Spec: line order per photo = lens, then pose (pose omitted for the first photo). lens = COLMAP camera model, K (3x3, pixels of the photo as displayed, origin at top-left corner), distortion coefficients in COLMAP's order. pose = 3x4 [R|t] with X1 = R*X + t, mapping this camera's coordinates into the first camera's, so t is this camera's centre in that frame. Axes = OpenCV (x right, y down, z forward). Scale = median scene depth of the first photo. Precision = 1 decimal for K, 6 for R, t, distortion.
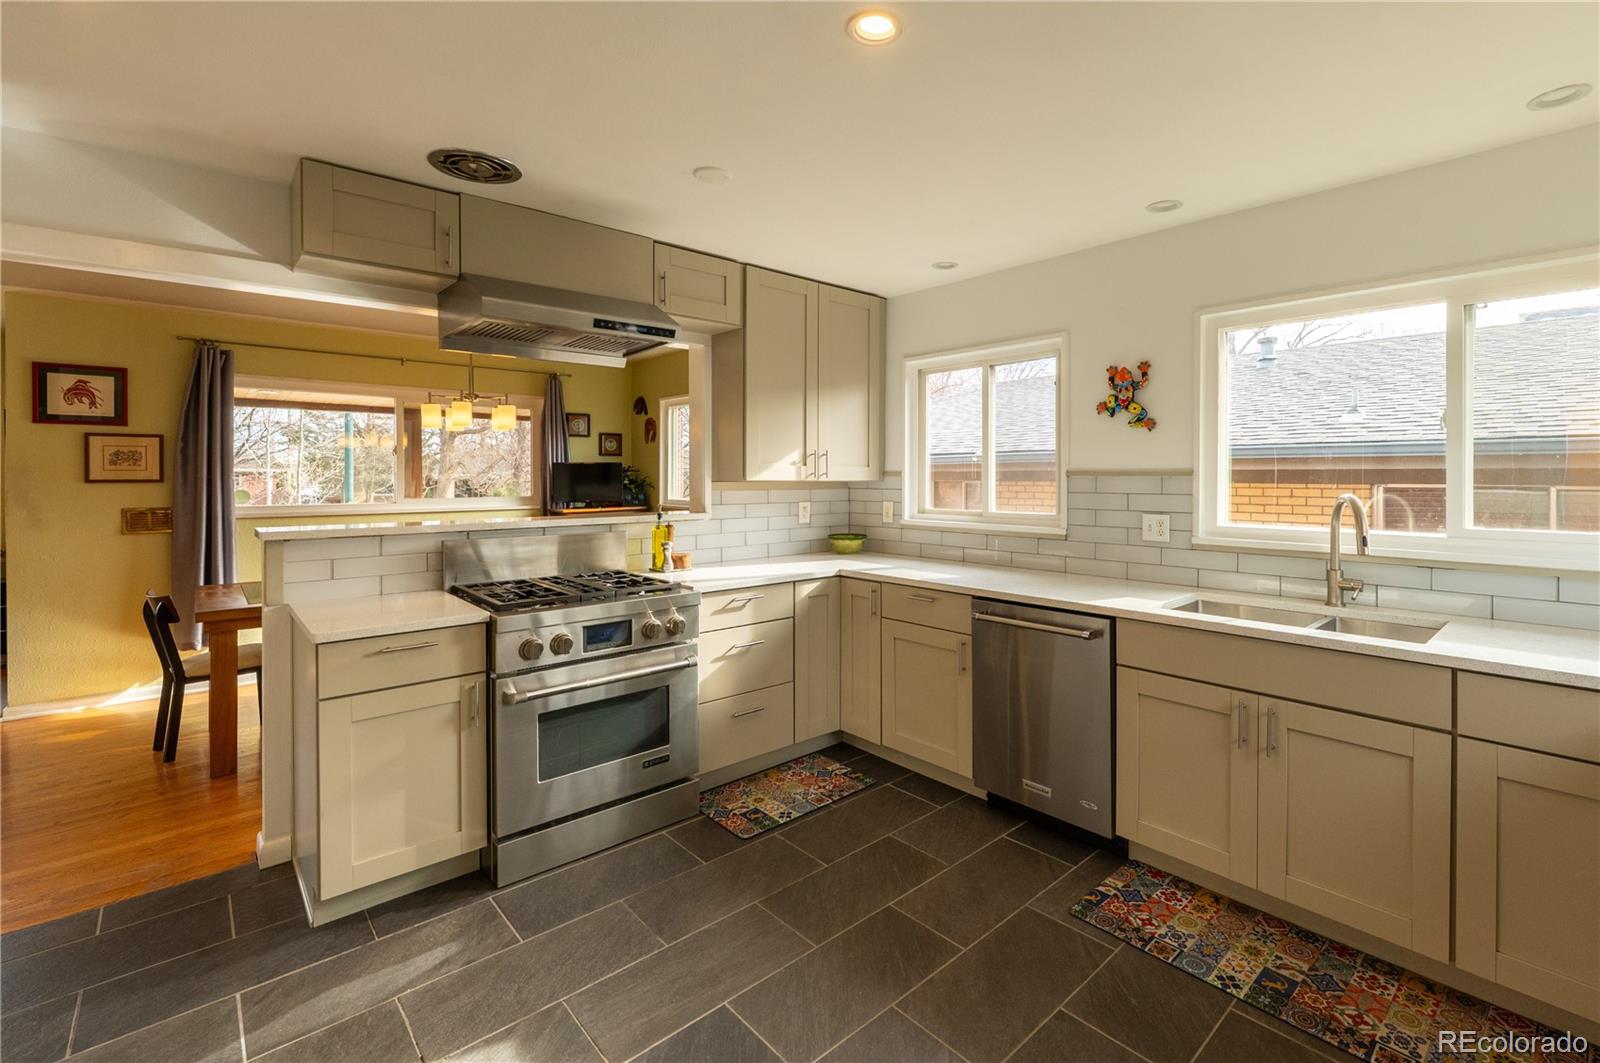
lens RADIAL K [[692.2, 0, 892.6], [0, 692.2, 479.2], [0, 0, 1]] dist [-0.000310, -0.000299]
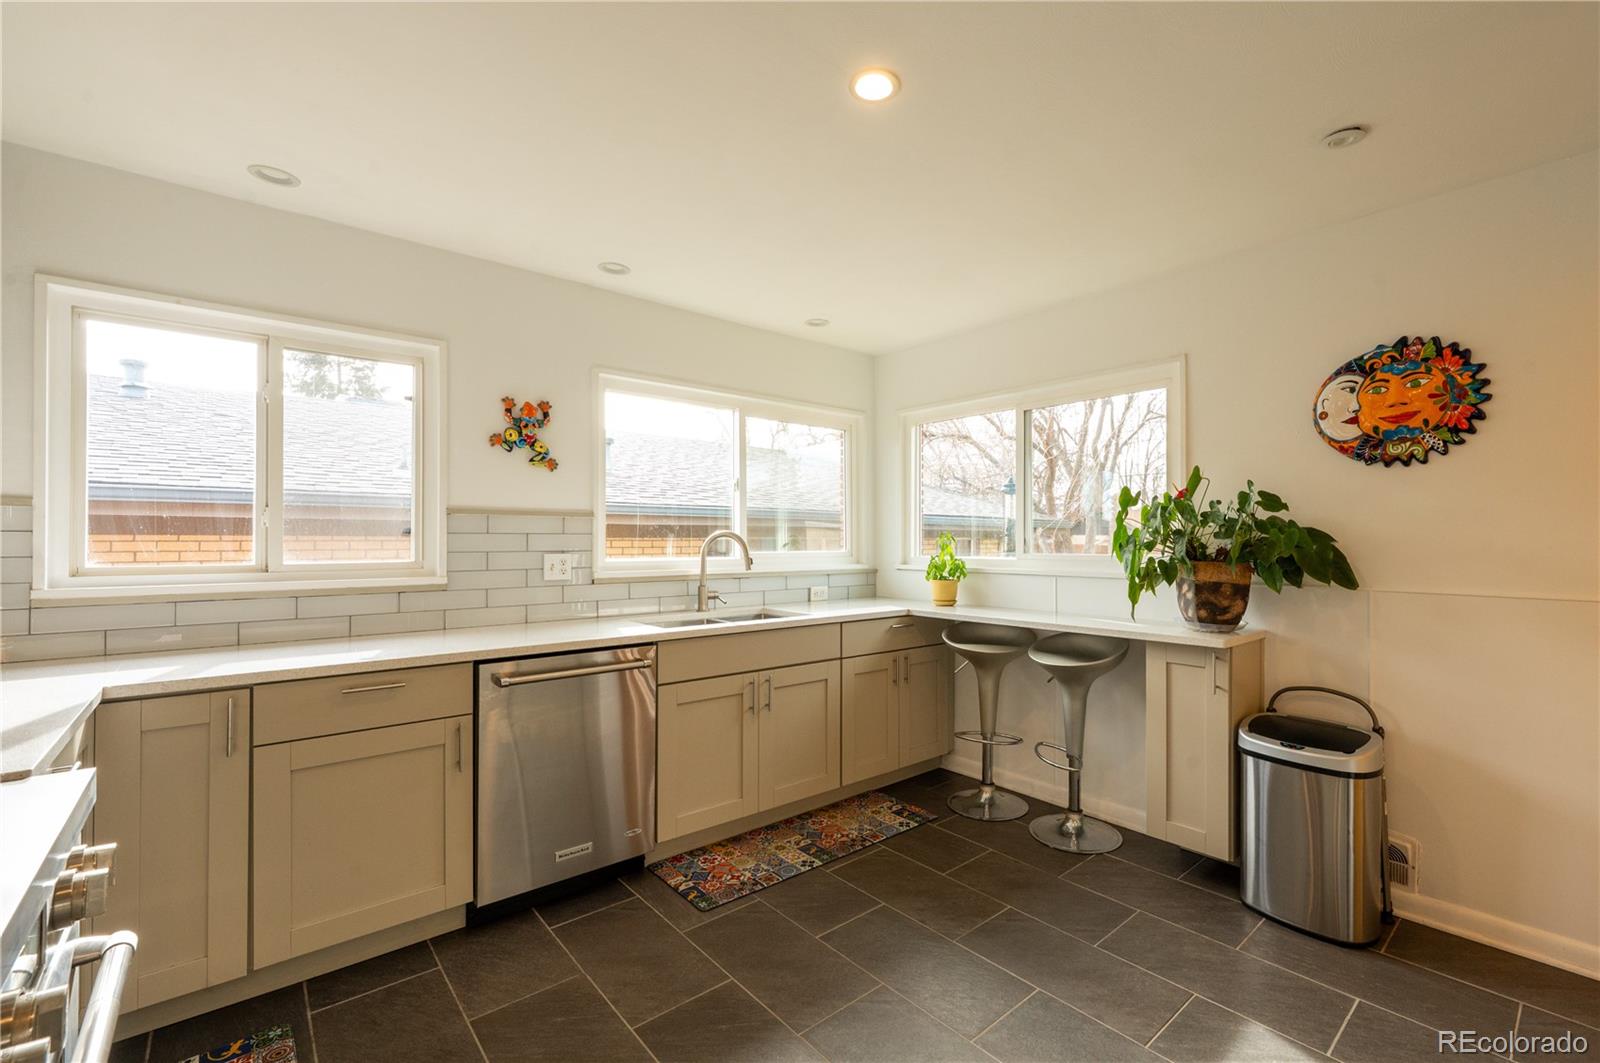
lens RADIAL K [[692.2, 0, 806.9], [0, 692.2, 529.8], [0, 0, 1]] dist [-0.000310, -0.000299]
pose [[0.091188, 0.013771, 0.995738, -0.618239], [0.002534, 0.999898, -0.014061, 0.031774], [-0.995830, 0.003805, 0.091144, 0.555543]]
